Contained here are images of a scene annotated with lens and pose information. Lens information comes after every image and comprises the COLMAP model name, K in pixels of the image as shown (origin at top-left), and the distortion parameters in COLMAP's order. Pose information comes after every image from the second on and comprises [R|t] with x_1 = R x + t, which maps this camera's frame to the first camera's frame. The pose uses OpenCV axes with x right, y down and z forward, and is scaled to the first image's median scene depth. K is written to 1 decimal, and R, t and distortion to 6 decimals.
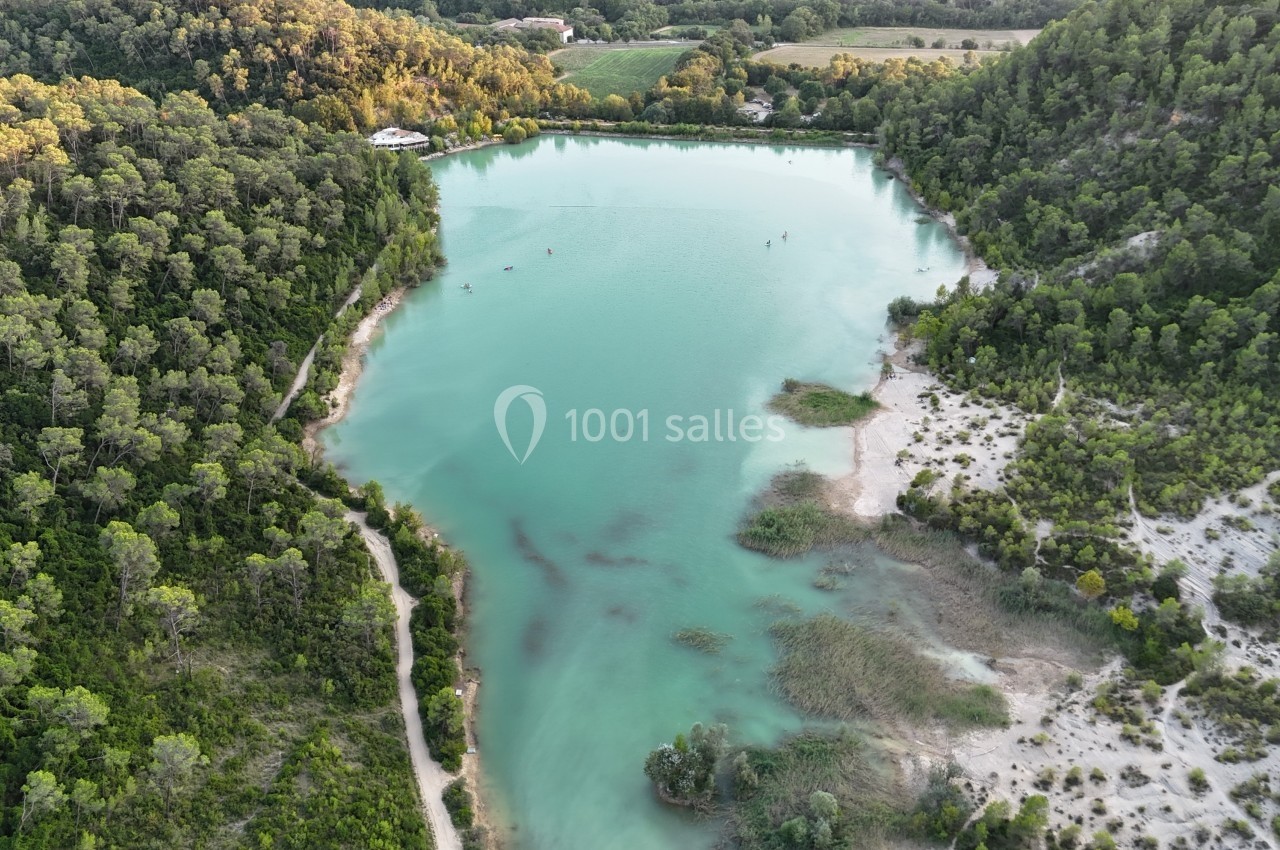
lens RADIAL K [[1111.7, 0, 640.2], [0, 1111.7, 422.6], [0, 0, 1]] dist [0.066528, -0.011392]
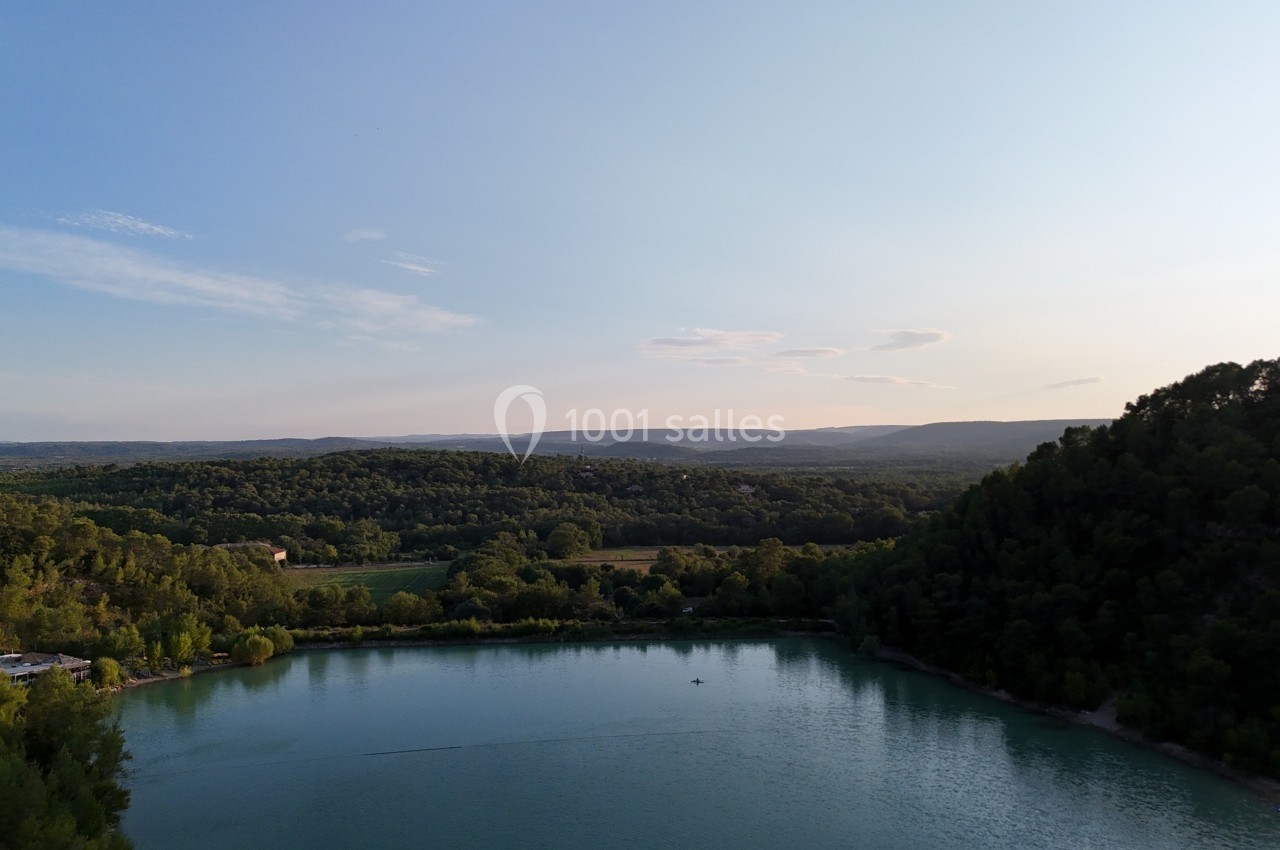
lens RADIAL K [[1111.7, 0, 639.0], [0, 1111.7, 428.8], [0, 0, 1]] dist [0.066528, -0.011392]
pose [[0.954199, 0.004743, 0.299136, -0.092633], [0.138469, 0.879330, -0.455637, -0.062038], [-0.265201, 0.476190, 0.838399, 0.385526]]
